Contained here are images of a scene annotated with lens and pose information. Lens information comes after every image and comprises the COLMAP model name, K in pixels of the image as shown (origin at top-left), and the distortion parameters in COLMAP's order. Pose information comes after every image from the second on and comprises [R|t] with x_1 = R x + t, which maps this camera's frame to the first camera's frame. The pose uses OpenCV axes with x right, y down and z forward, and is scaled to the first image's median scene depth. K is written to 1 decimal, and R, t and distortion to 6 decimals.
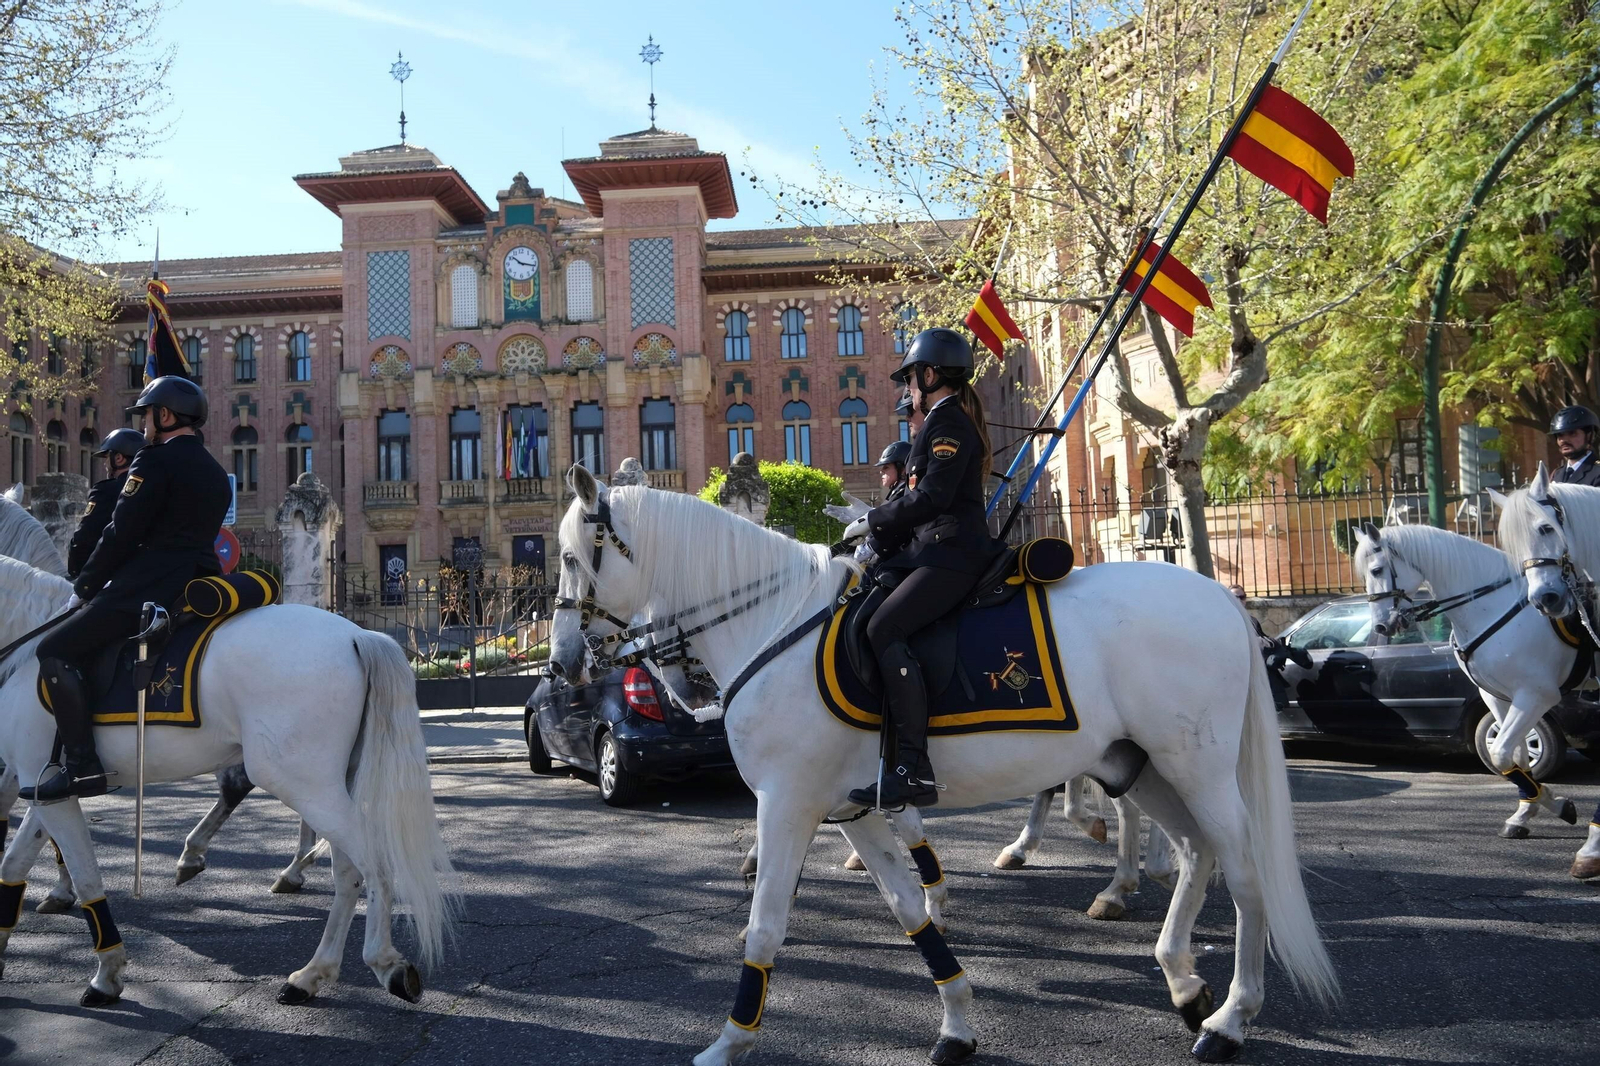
lens RADIAL K [[1099.3, 0, 797.8], [0, 1099.3, 540.8], [0, 0, 1]] dist [-0.015965, 0.005078]
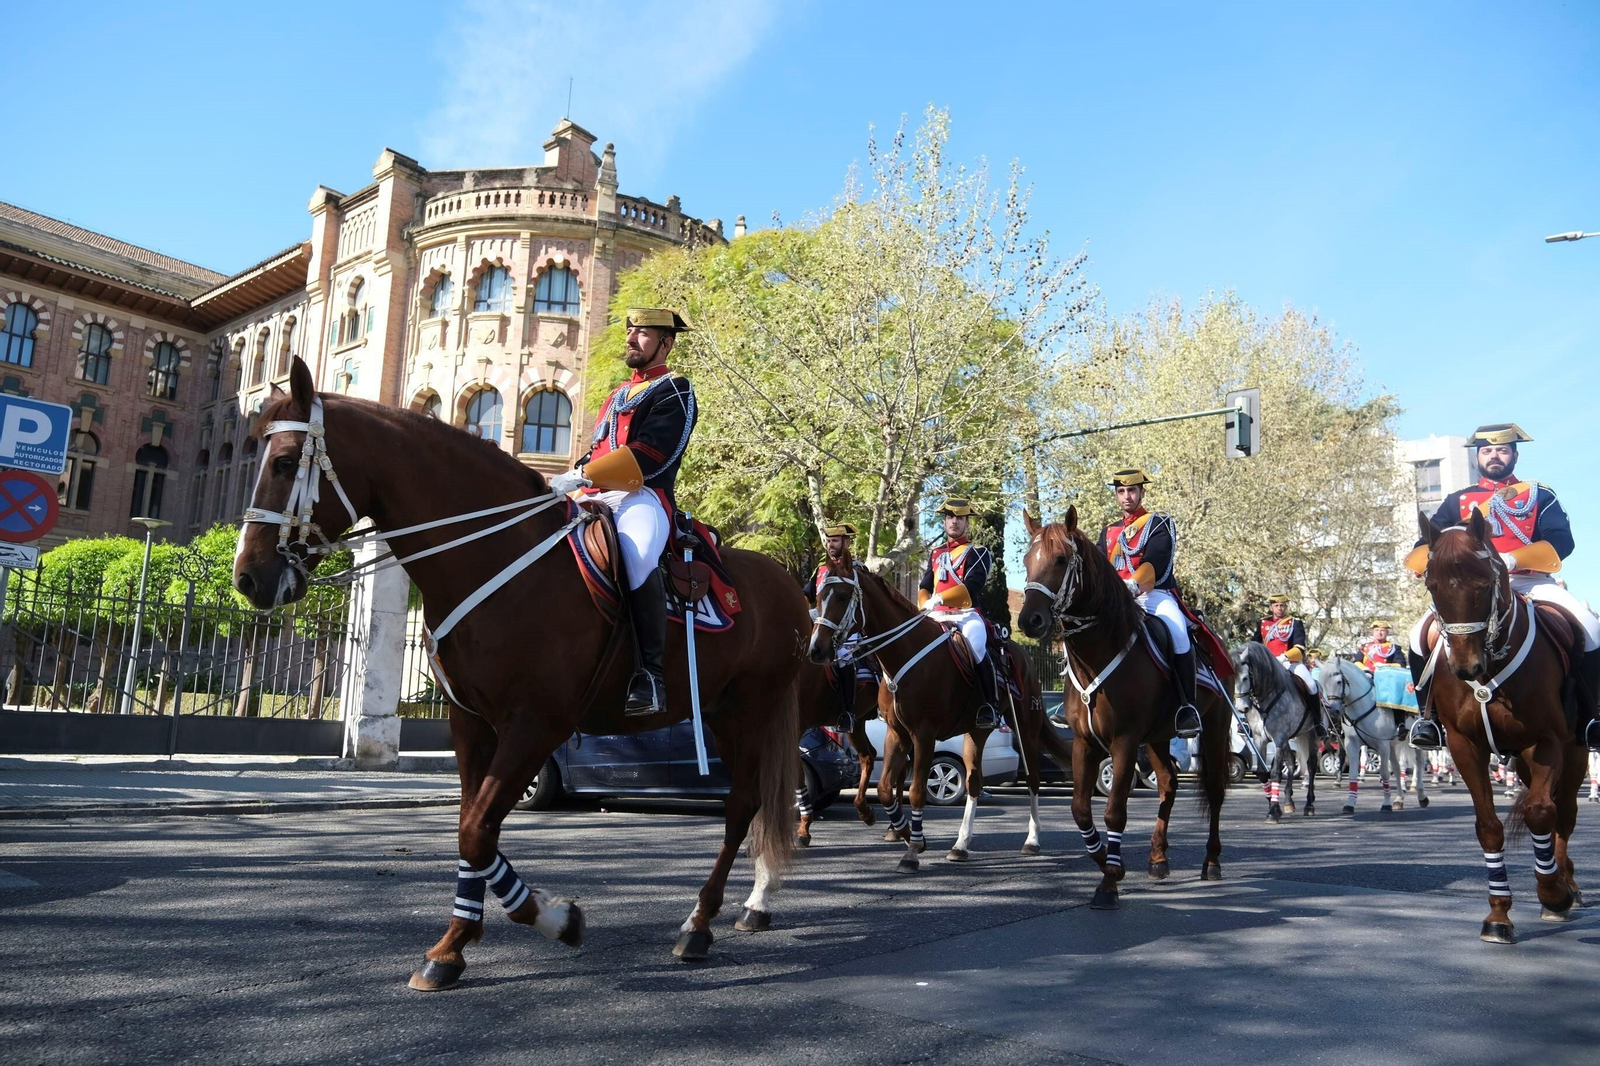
lens RADIAL K [[1099.3, 0, 786.1], [0, 1099.3, 541.3], [0, 0, 1]] dist [-0.015965, 0.005078]
pose [[0.609972, 0.190555, 0.769170, -0.213708], [-0.110608, 0.981628, -0.155475, 0.024975], [-0.784666, 0.009759, 0.619842, 0.049815]]
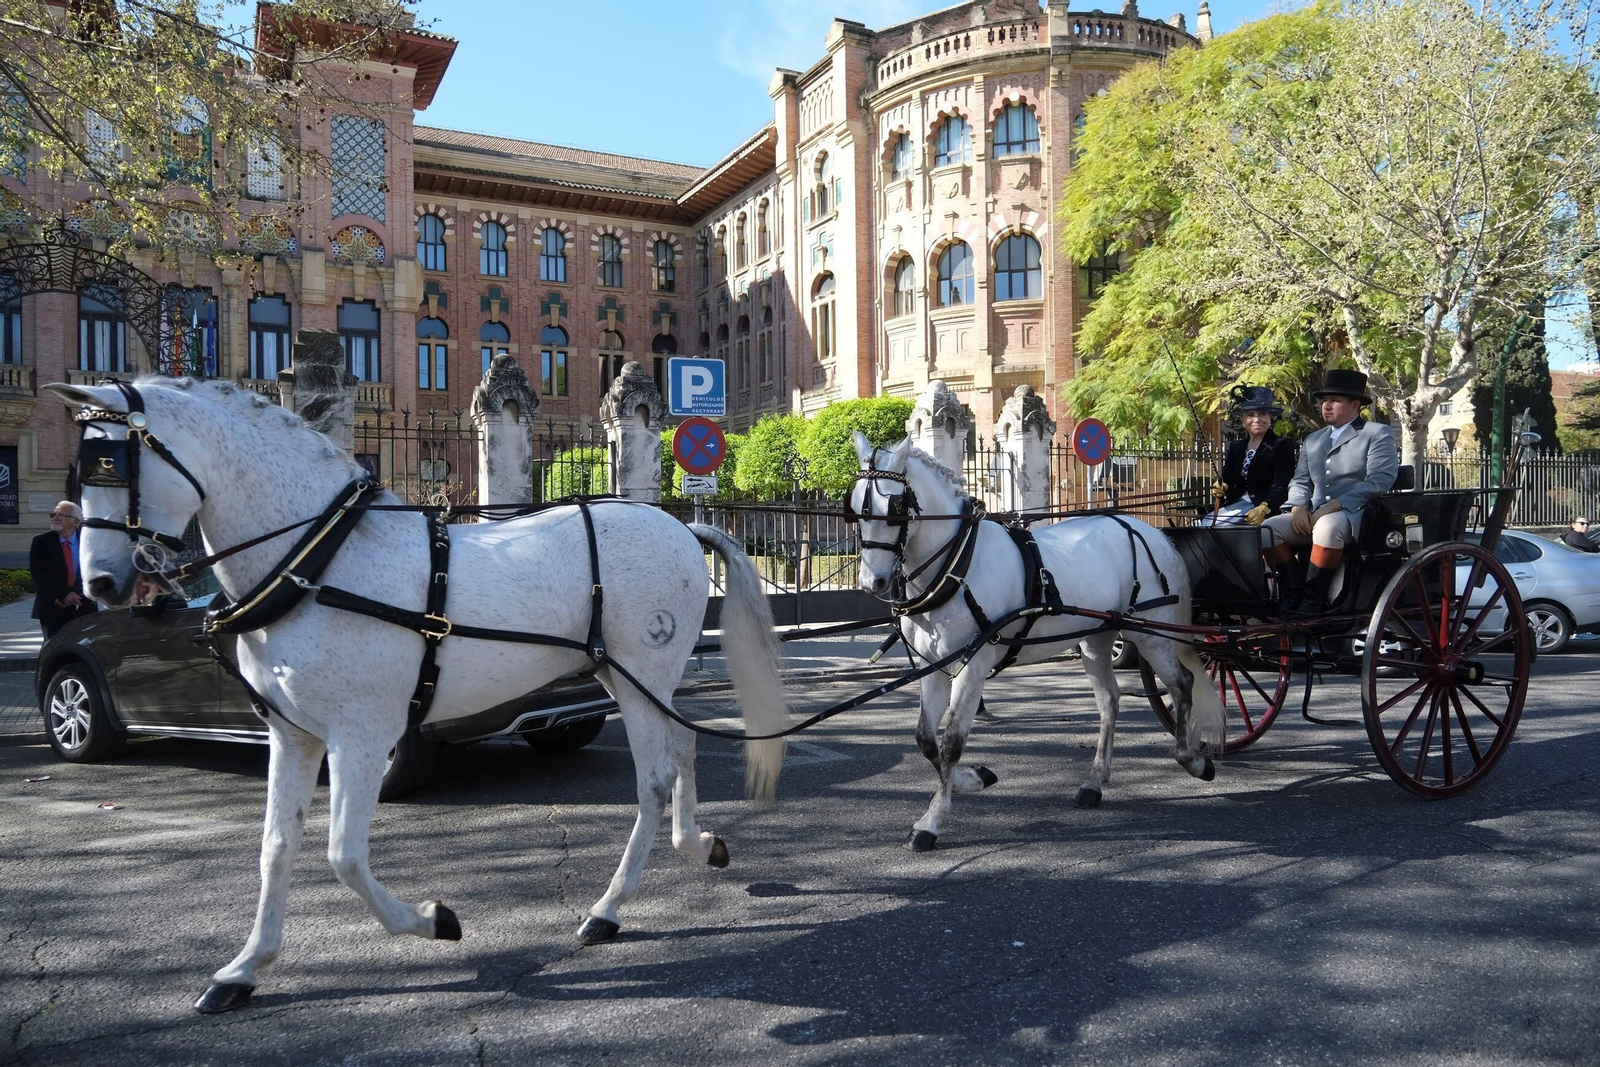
lens RADIAL K [[1099.3, 0, 786.6], [0, 1099.3, 539.6], [0, 0, 1]] dist [-0.015965, 0.005078]
pose [[0.872378, 0.025456, 0.488168, -0.252923], [-0.048700, 0.998201, 0.034976, 0.014911], [-0.486399, -0.054286, 0.872049, 0.051151]]
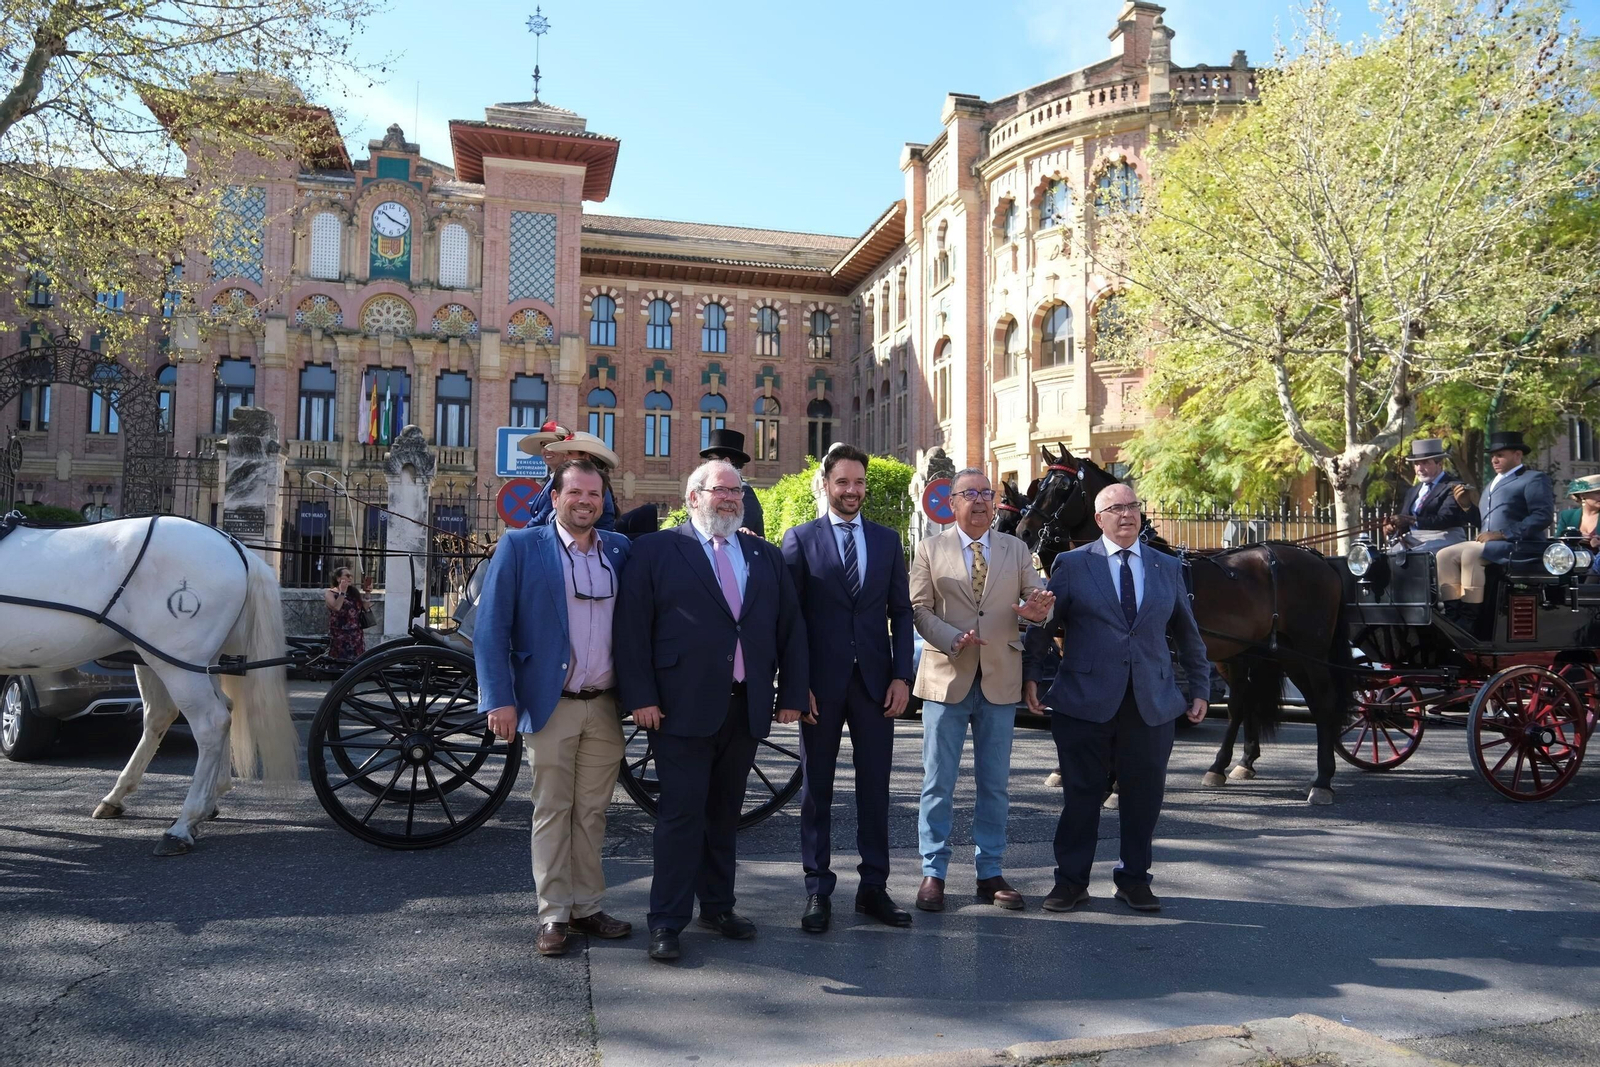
lens RADIAL K [[1099.3, 0, 788.8], [0, 1099.3, 543.0], [0, 0, 1]] dist [-0.015965, 0.005078]
pose [[0.961894, 0.062024, 0.266294, -0.157085], [-0.063171, 0.997994, -0.004264, 0.010548], [-0.266025, -0.012721, 0.963882, -0.014873]]
